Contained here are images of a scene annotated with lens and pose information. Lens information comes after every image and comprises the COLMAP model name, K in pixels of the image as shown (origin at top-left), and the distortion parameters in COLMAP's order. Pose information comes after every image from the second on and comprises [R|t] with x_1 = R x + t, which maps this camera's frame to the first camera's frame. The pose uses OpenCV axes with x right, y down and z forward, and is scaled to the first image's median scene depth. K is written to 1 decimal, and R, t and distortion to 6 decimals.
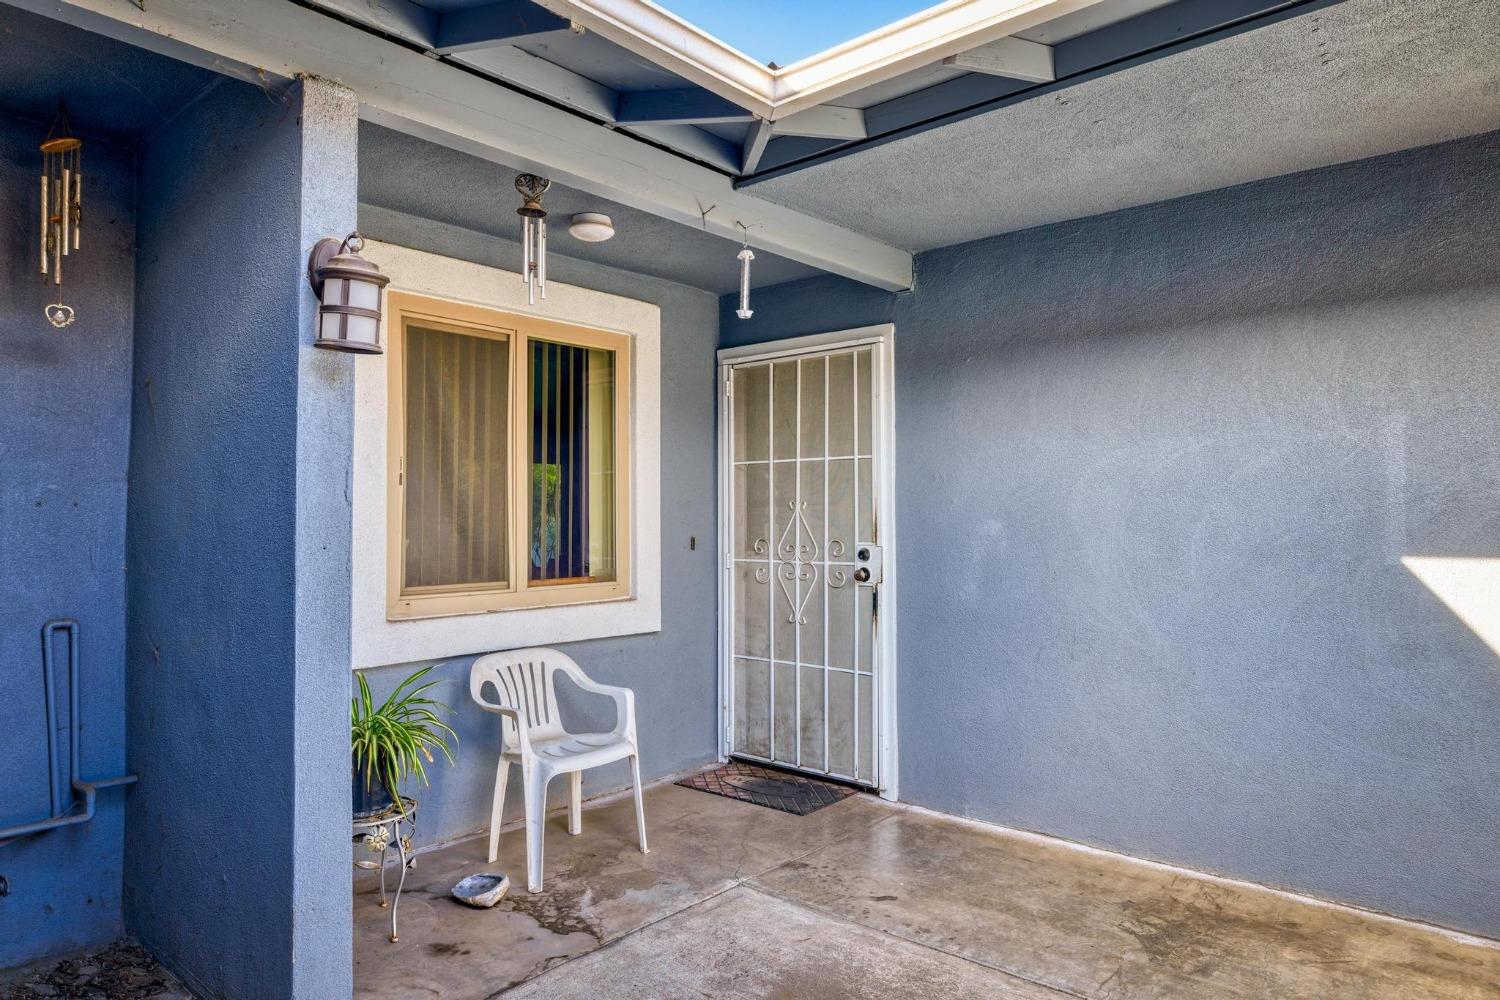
lens RADIAL K [[951.5, 0, 732.6], [0, 951.5, 499.5], [0, 0, 1]] dist [-0.005069, 0.000691]
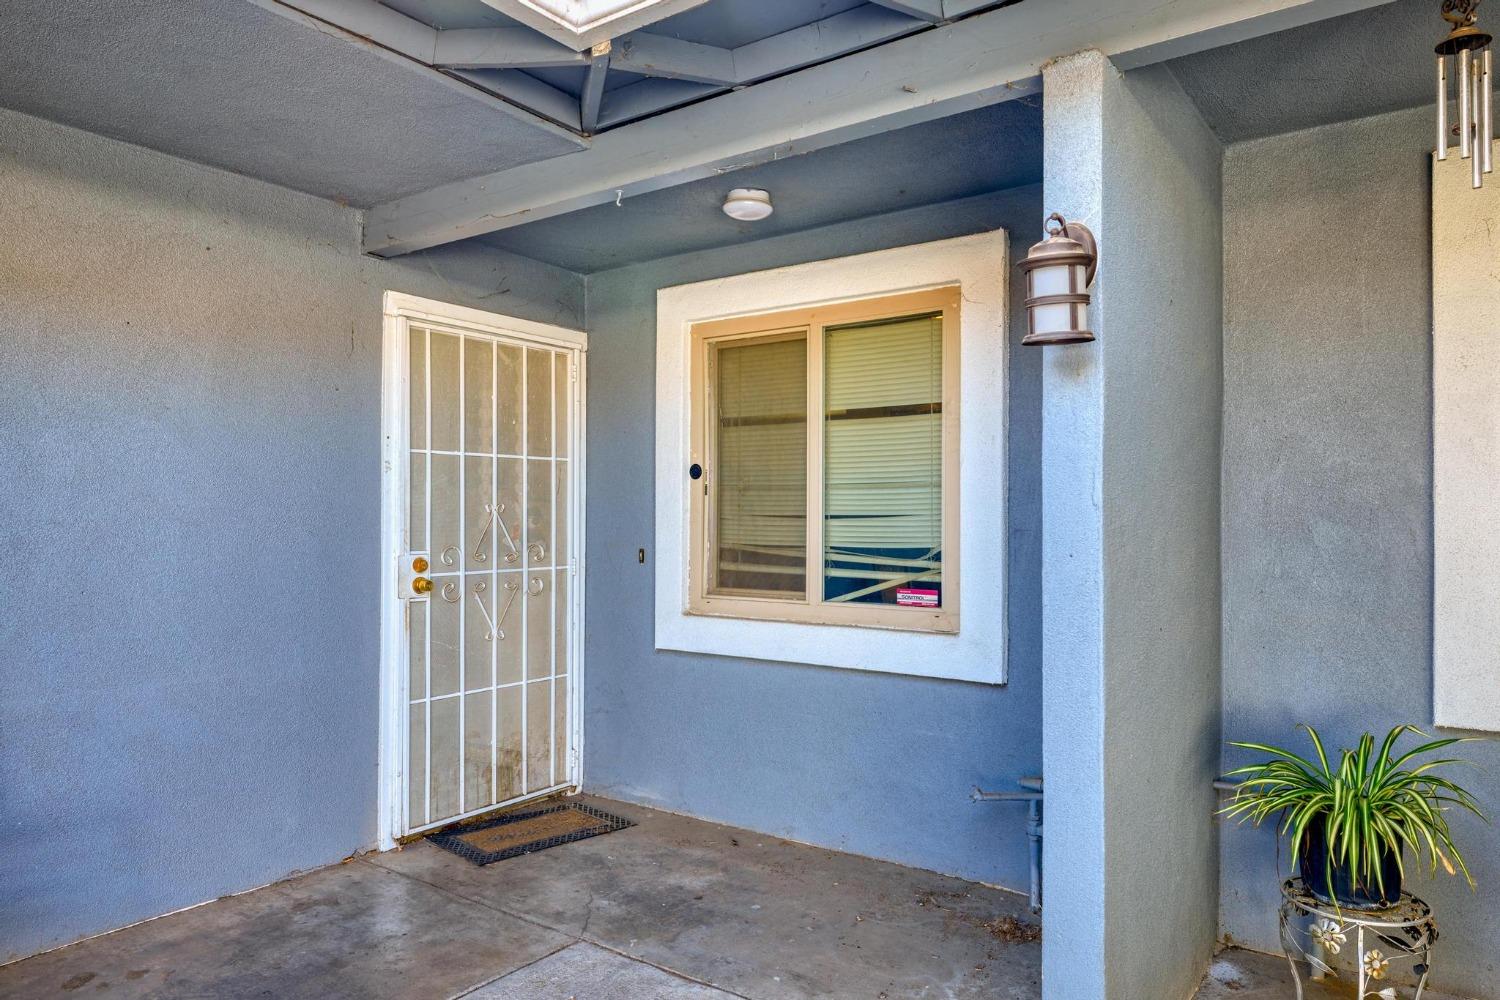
lens RADIAL K [[995.2, 0, 750.0], [0, 995.2, 500.0], [0, 0, 1]] dist [-0.008542, -0.003214]
pose [[0.108226, -0.017371, -0.993975, 0.737384], [0.015987, 0.999748, -0.015731, 0.009784], [0.993998, -0.014188, 0.108477, 0.844630]]
